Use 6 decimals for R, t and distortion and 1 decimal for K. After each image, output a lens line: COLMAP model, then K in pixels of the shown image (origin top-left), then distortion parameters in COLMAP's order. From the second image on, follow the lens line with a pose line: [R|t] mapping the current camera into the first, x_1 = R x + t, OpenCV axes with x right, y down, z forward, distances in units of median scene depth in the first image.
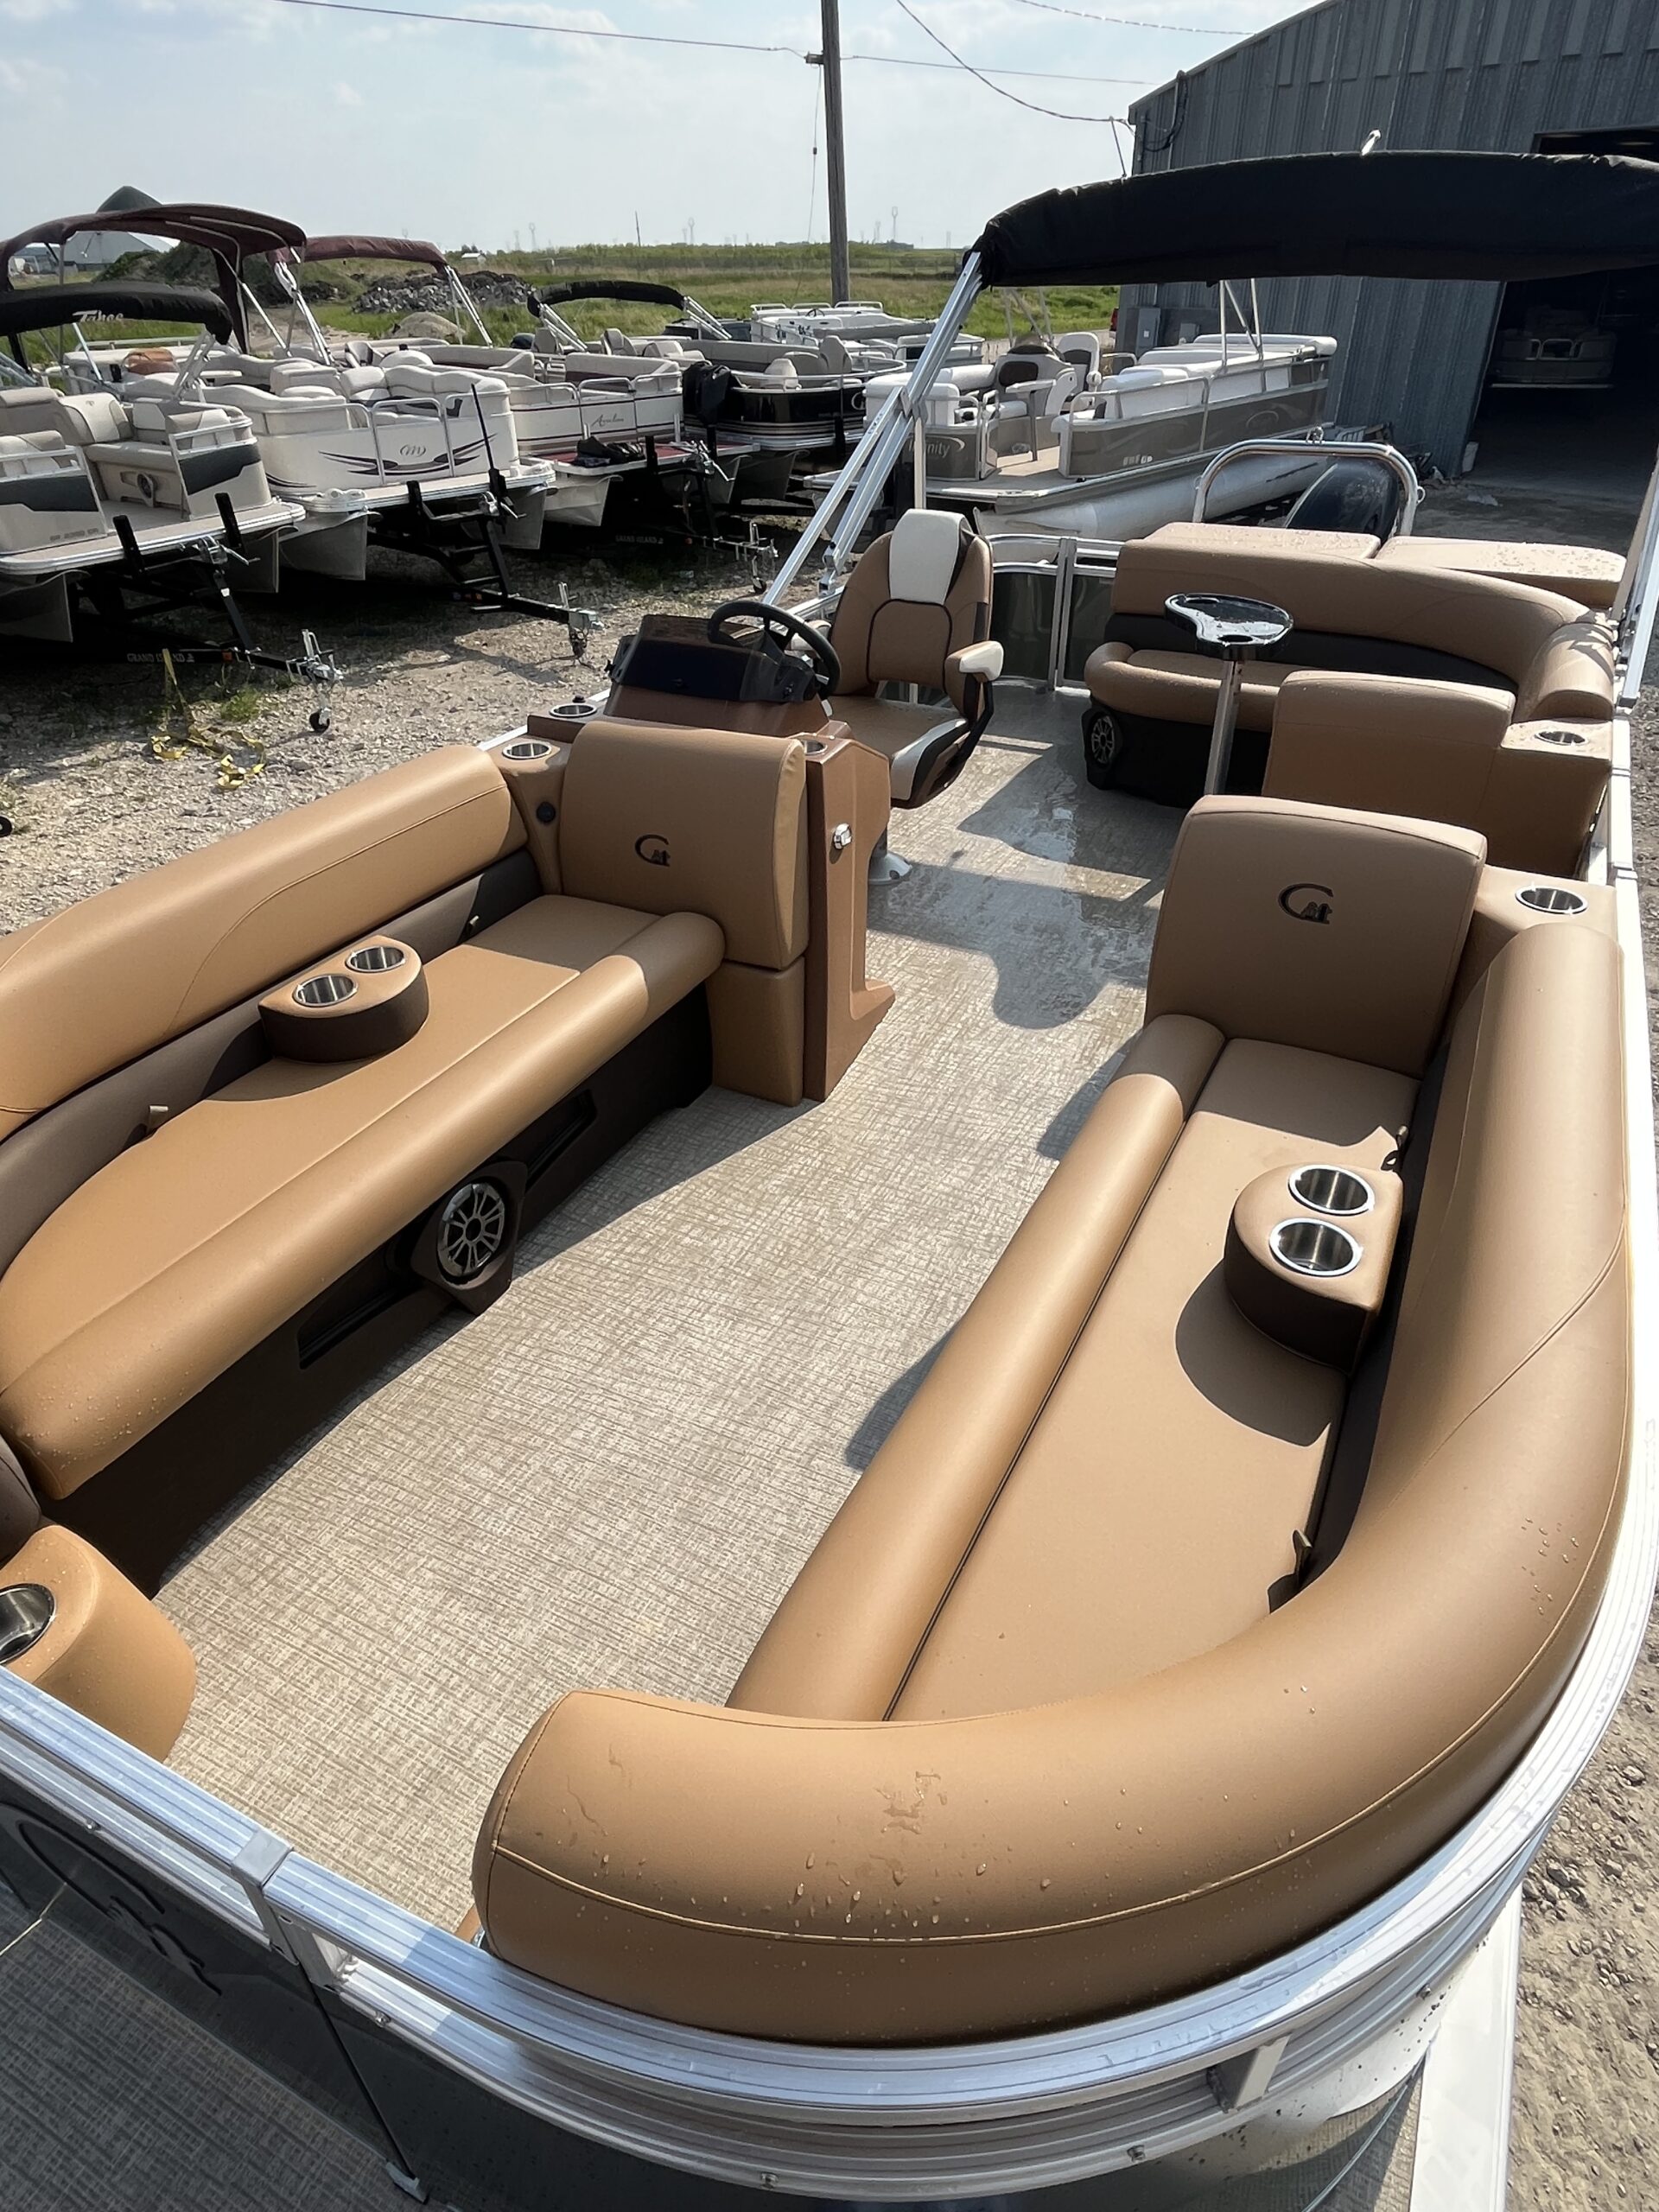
lens RADIAL K [[1263.2, 0, 836.3], [0, 1263.2, 1104.2], [0, 0, 1]] dist [-0.006747, -0.000758]
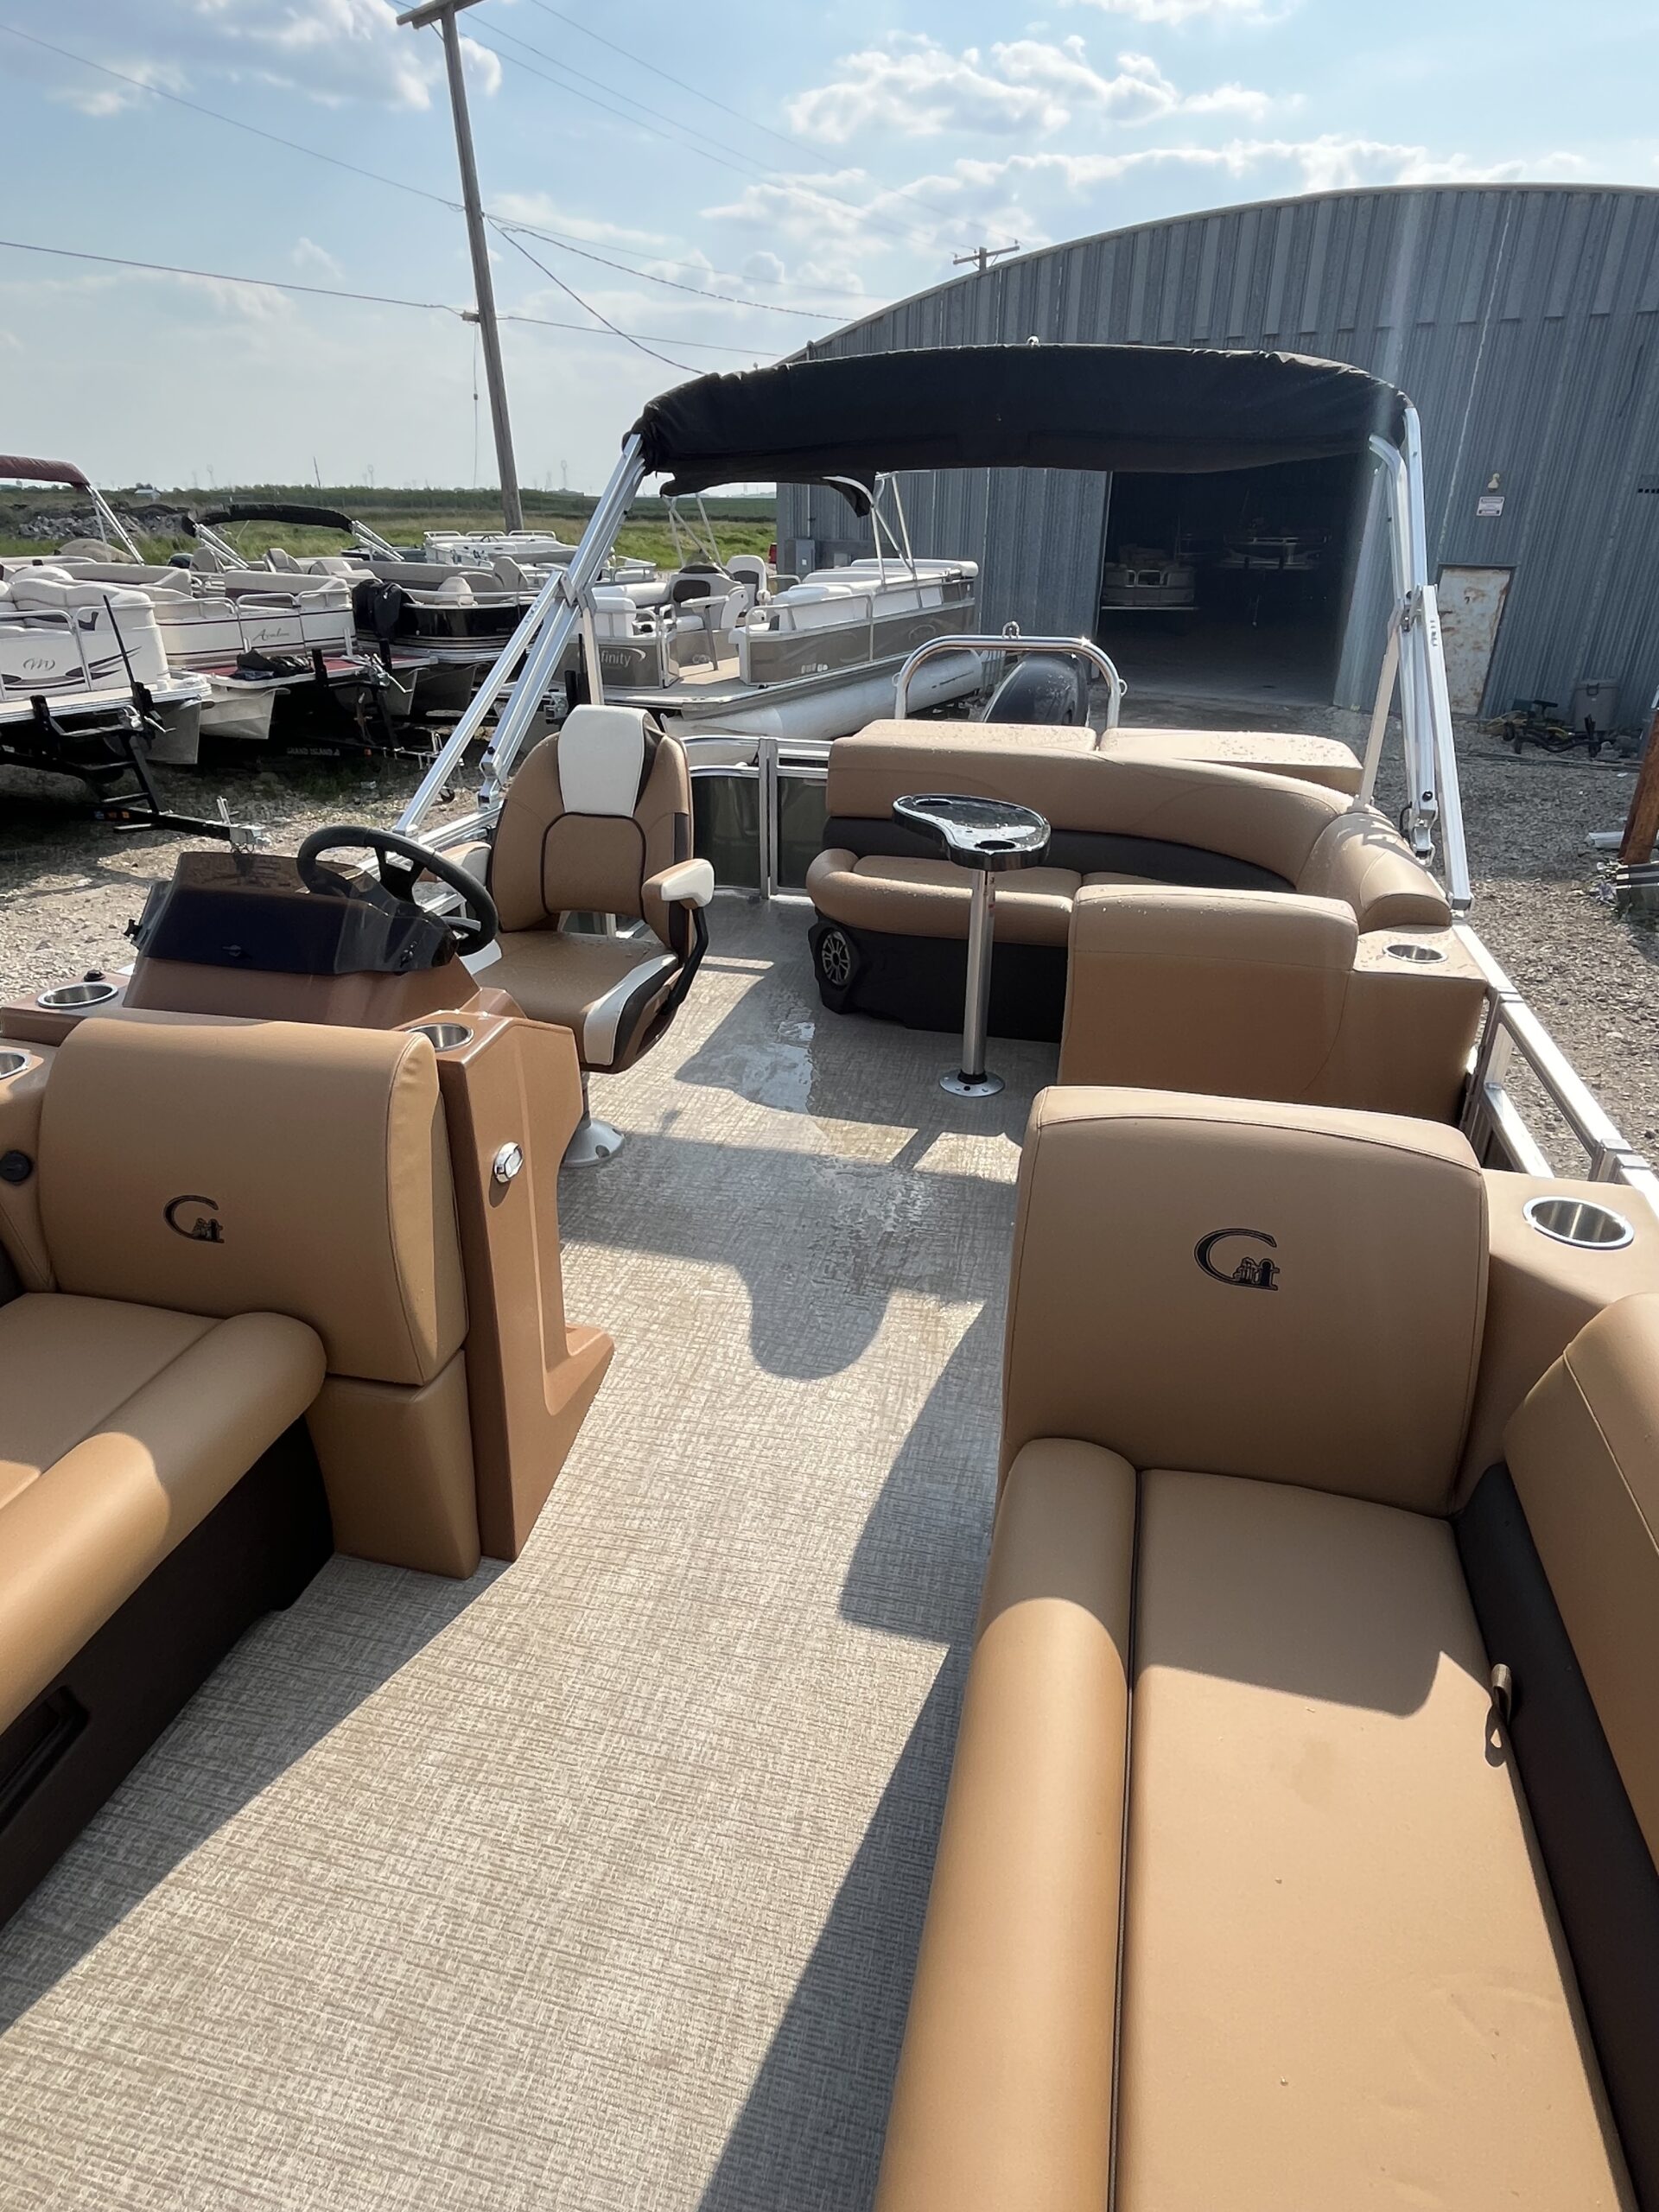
lens RADIAL K [[1214.8, 0, 829.6], [0, 1214.8, 1102.1], [0, 0, 1]] dist [-0.002715, -0.001981]
pose [[0.973495, -0.083348, 0.212980, 0.009280], [0.111332, 0.986147, -0.122960, -0.037358], [-0.199781, 0.143412, 0.969289, 0.087071]]
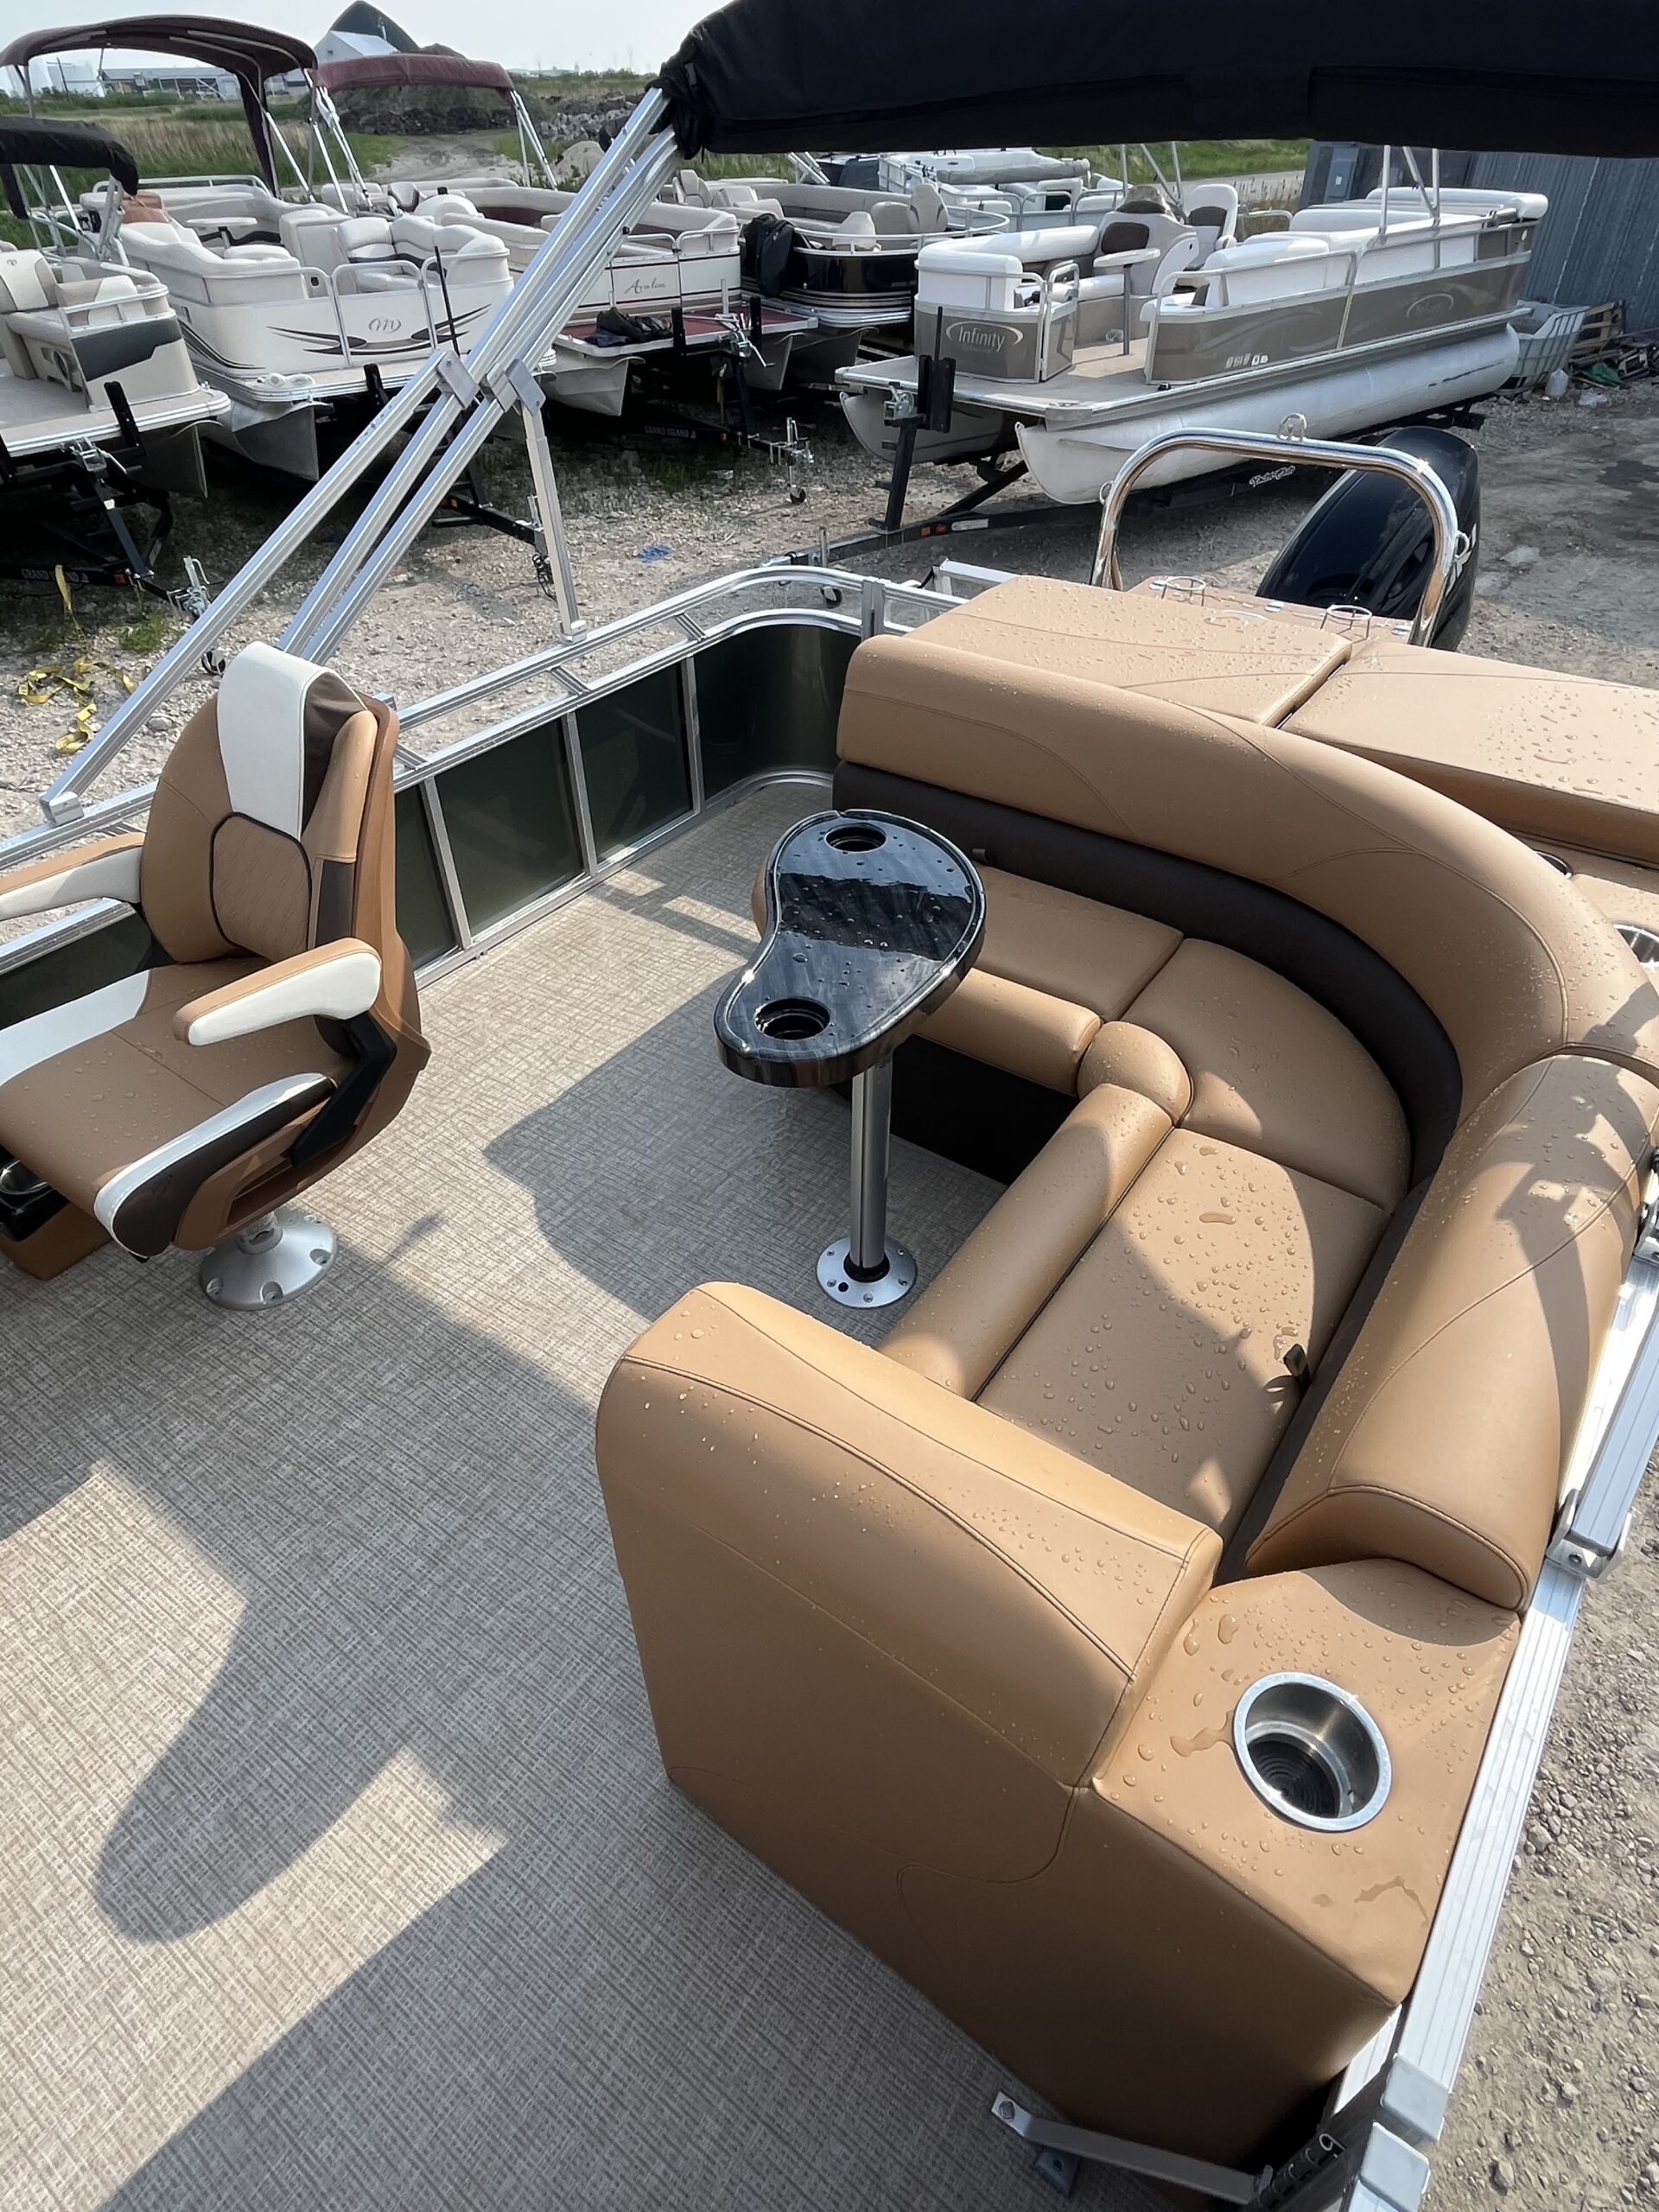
lens RADIAL K [[1214.8, 0, 823.0], [0, 1214.8, 1096.0], [0, 0, 1]] dist [-0.002715, -0.001981]
pose [[0.988022, 0.099865, -0.117642, 0.123668], [-0.086805, 0.989982, 0.111354, -0.125794], [0.127584, -0.099808, 0.986793, 0.181631]]
